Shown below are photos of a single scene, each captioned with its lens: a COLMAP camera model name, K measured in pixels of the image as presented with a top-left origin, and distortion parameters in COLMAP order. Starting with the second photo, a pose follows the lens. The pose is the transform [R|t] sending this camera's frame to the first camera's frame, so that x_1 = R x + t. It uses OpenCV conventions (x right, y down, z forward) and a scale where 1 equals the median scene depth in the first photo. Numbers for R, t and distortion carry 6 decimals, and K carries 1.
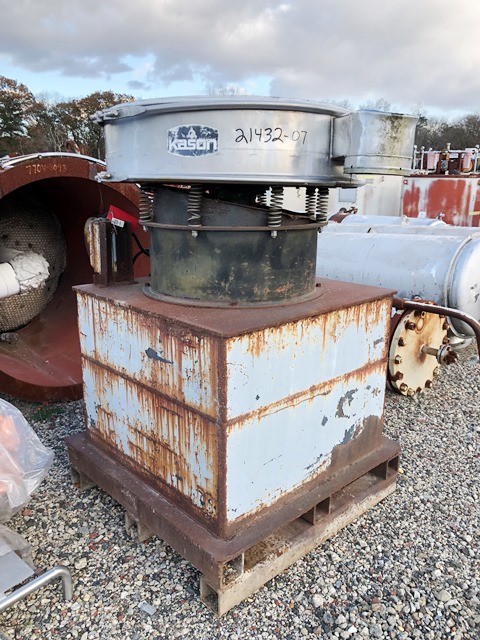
lens RADIAL K [[524.6, 0, 240.0], [0, 524.6, 320.0], [0, 0, 1]] dist [0.032162, -0.006178]
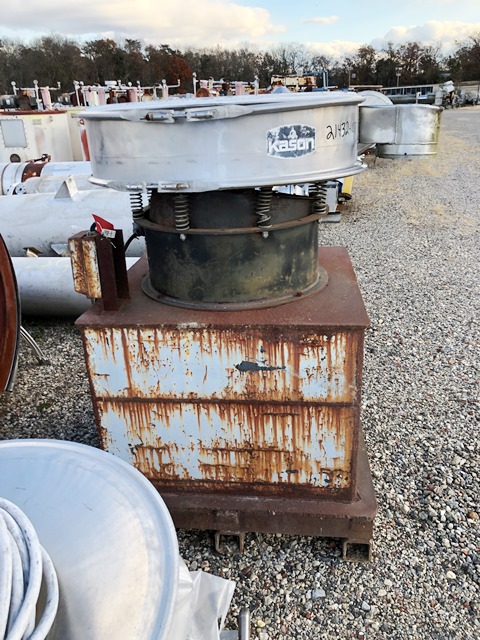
lens RADIAL K [[524.6, 0, 240.0], [0, 524.6, 320.0], [0, 0, 1]] dist [0.032162, -0.006178]
pose [[0.760471, -0.282154, 0.584870, -0.719043], [0.208232, 0.959065, 0.191921, -0.204884], [-0.615079, -0.024162, 0.788095, 0.261546]]
